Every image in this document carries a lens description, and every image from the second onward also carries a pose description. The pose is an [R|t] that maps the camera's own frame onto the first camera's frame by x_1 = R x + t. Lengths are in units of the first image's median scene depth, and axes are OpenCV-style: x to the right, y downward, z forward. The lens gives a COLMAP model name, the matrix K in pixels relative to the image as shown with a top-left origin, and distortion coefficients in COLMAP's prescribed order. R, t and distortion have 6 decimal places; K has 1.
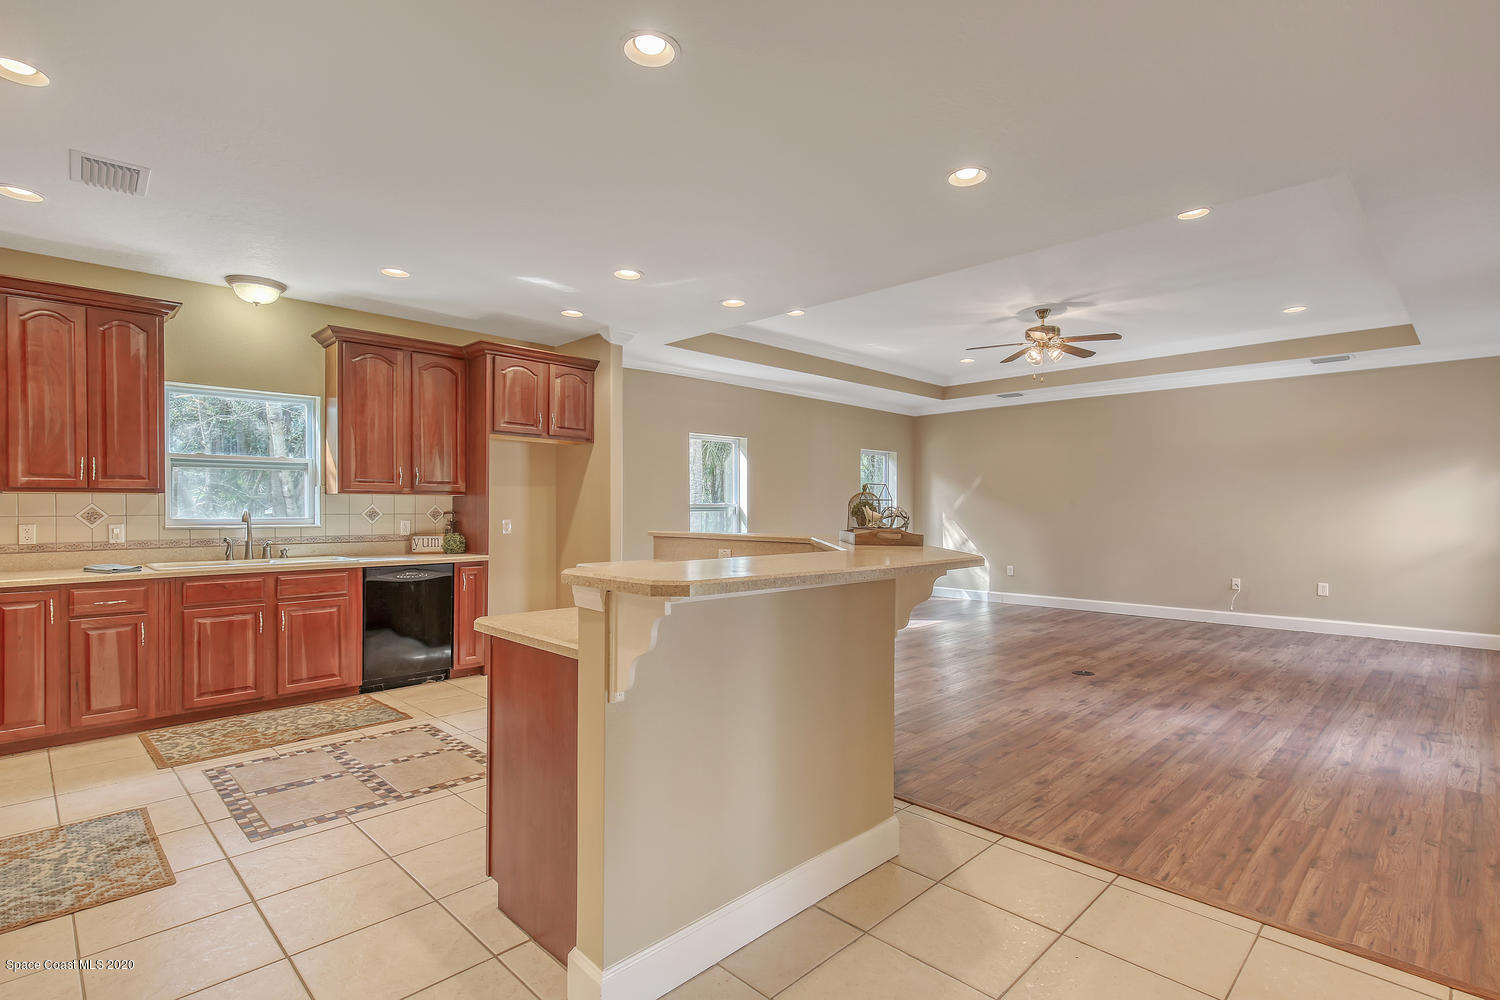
lens RADIAL K [[722.9, 0, 753.2], [0, 722.9, 516.0], [0, 0, 1]] dist [0.001577, 0.000713]
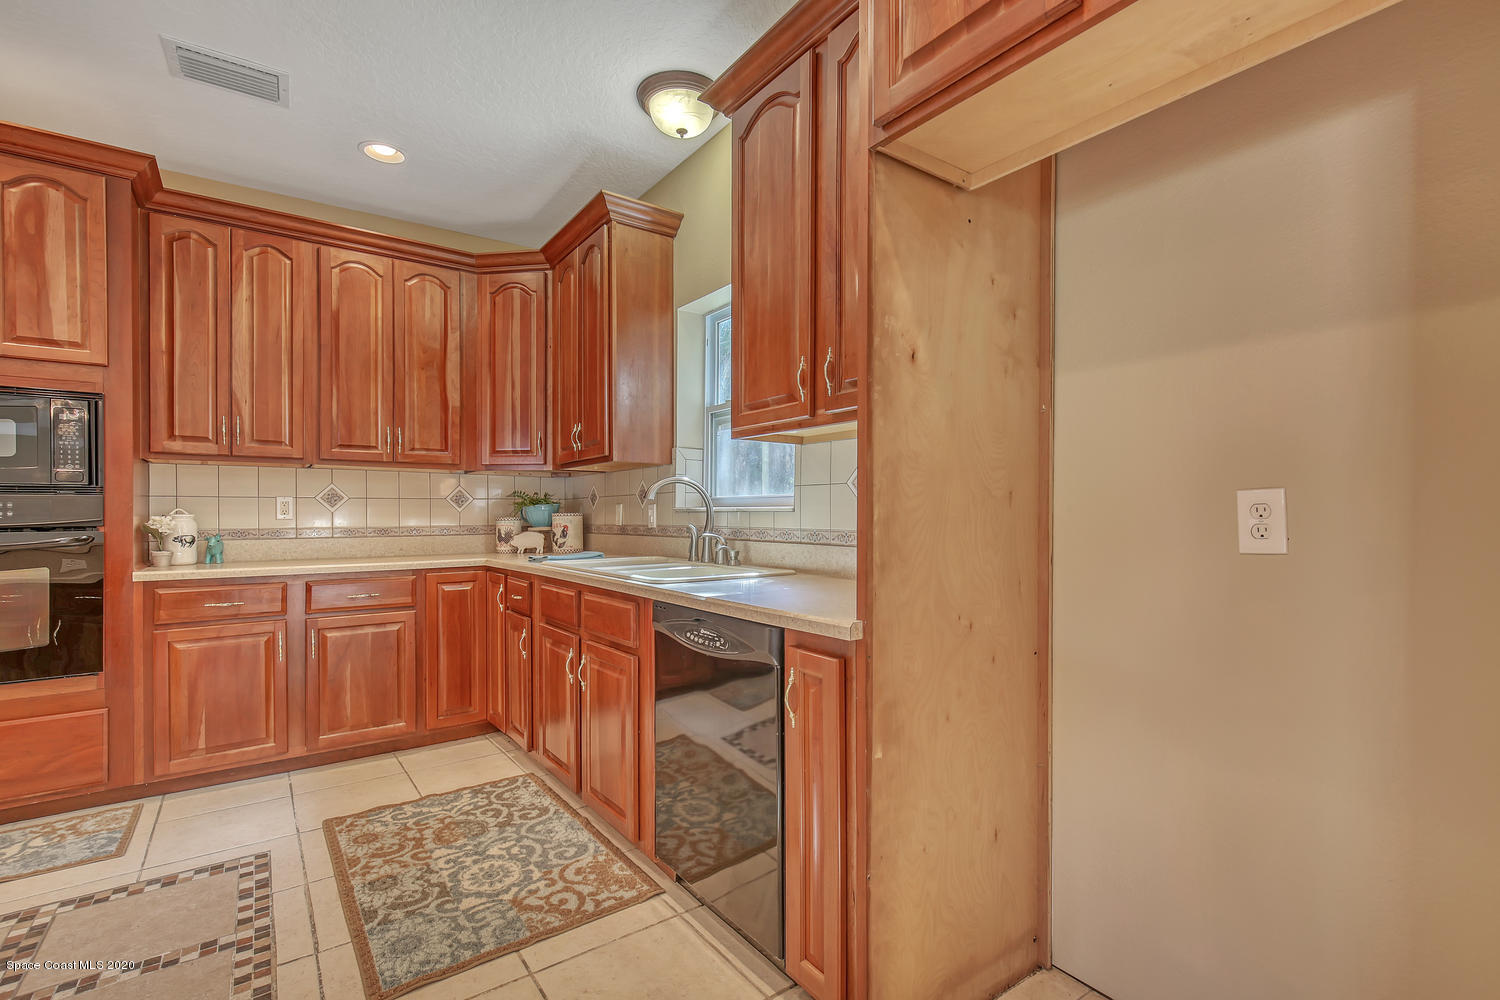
lens RADIAL K [[695.6, 0, 750.0], [0, 695.6, 500.0], [0, 0, 1]] dist [0.002486, 0.000740]
pose [[-0.154774, -0.011152, -0.987887, -0.102454], [-0.008977, 0.999911, -0.009881, 0.011007], [0.987909, 0.007339, -0.154860, 0.935641]]
